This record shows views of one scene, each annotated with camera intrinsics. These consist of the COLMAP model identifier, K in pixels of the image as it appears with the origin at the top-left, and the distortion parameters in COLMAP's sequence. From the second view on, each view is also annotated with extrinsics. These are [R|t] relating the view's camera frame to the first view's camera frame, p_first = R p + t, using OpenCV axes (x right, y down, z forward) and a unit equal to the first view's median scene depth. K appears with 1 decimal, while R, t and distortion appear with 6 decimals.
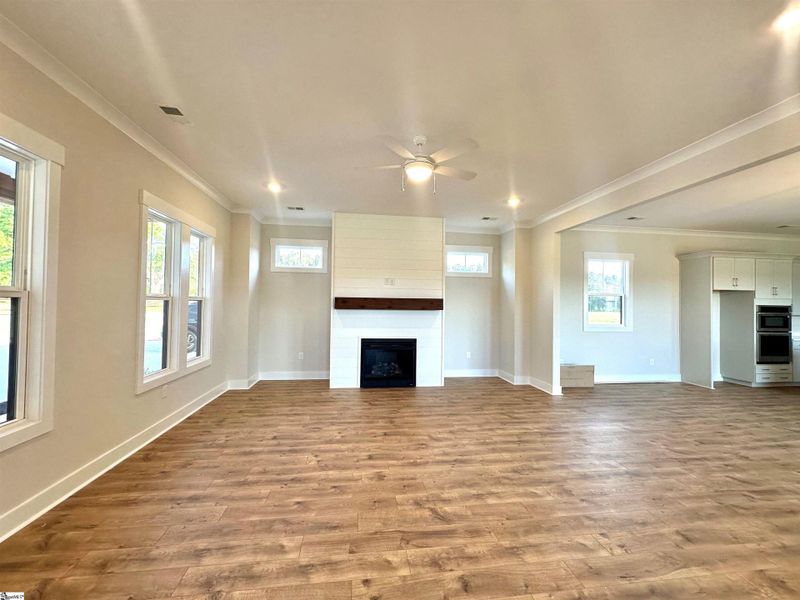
lens RADIAL K [[336.2, 0, 402.4], [0, 336.2, 300.0], [0, 0, 1]] dist [0.001009, 0.000153]
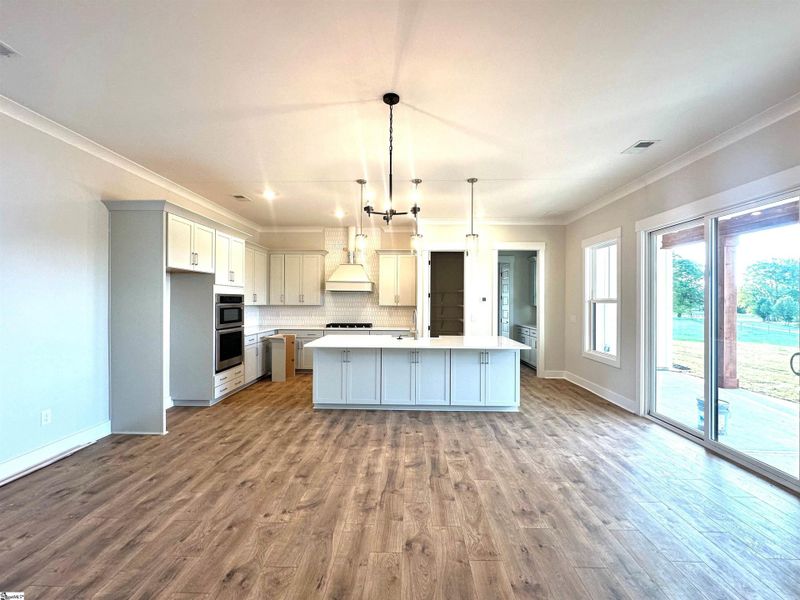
lens RADIAL K [[336.2, 0, 399.5], [0, 336.2, 298.6], [0, 0, 1]] dist [0.001009, 0.000153]
pose [[0.162786, -0.006342, 0.986641, 0.497190], [-0.018481, 0.999784, 0.009475, 0.014896], [-0.986488, -0.019777, 0.162633, 0.612593]]
